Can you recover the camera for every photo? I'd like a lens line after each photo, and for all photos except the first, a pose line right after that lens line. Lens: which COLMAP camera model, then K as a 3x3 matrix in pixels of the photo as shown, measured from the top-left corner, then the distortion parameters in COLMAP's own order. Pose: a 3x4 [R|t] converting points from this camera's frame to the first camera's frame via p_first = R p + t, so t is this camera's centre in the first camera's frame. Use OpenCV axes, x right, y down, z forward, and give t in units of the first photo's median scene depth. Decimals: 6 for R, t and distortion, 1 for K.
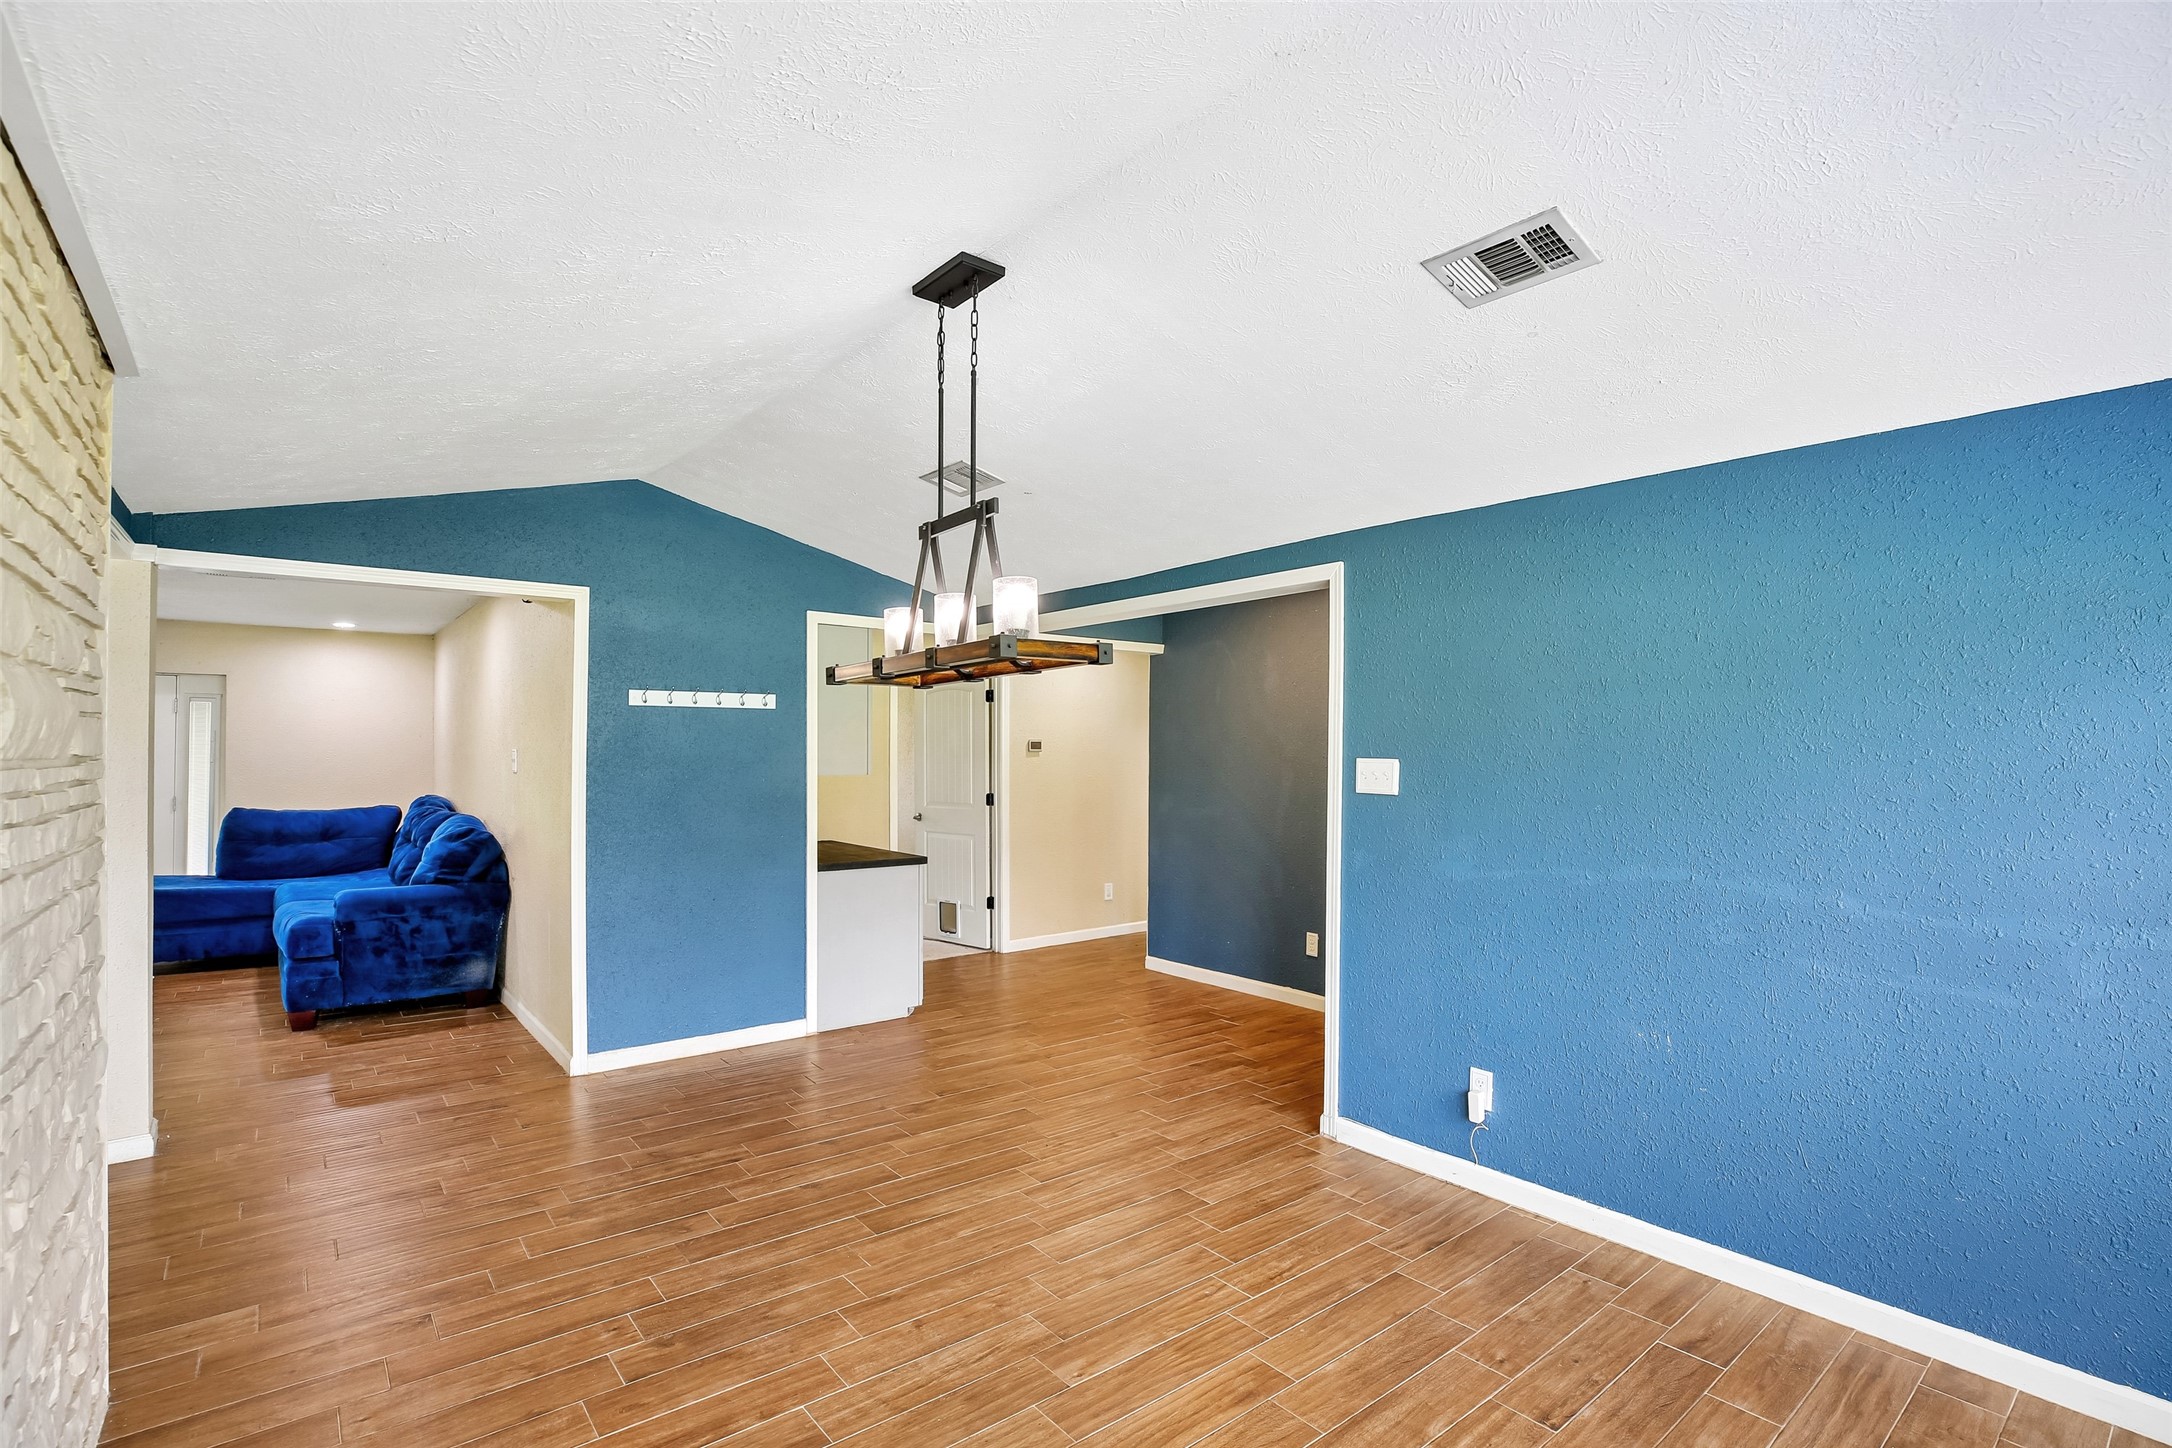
lens RADIAL K [[1012.3, 0, 1090.7], [0, 1012.3, 746.2], [0, 0, 1]] dist [-0.036478, 0.000648]
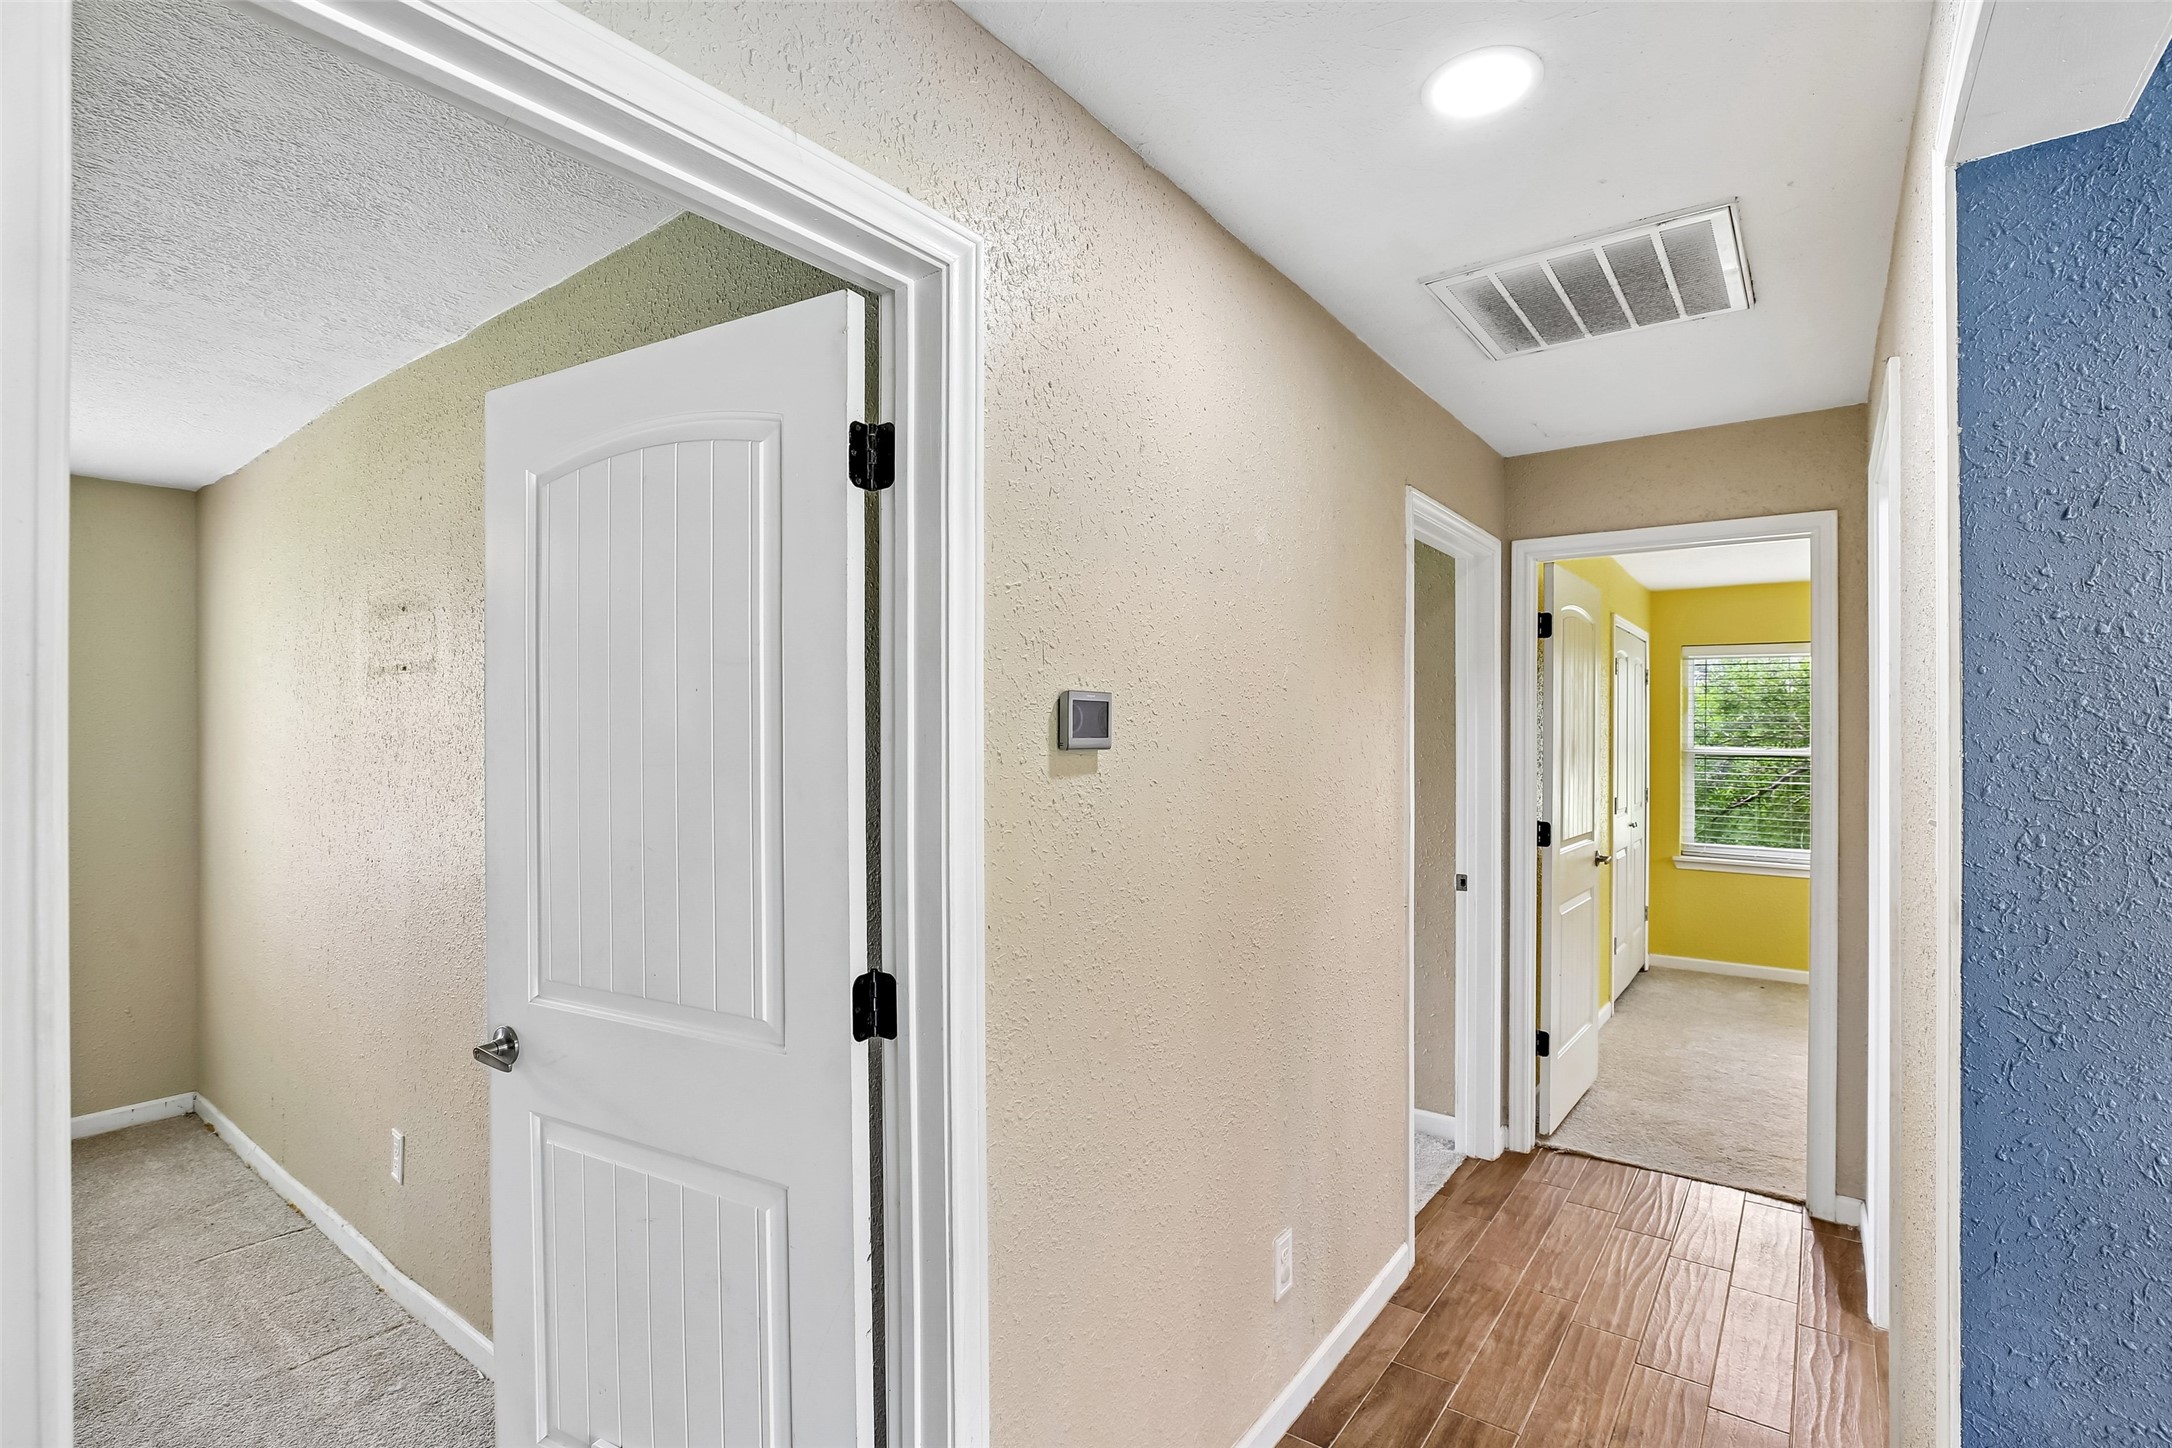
lens RADIAL K [[1008.0, 0, 1078.8], [0, 1008.0, 726.2], [0, 0, 1]] dist [-0.049718, 0.015780]
pose [[0.970527, -0.005425, 0.240932, -0.164839], [0.005037, 0.999985, 0.002224, 0.000761], [-0.240940, -0.000945, 0.970539, 1.243254]]
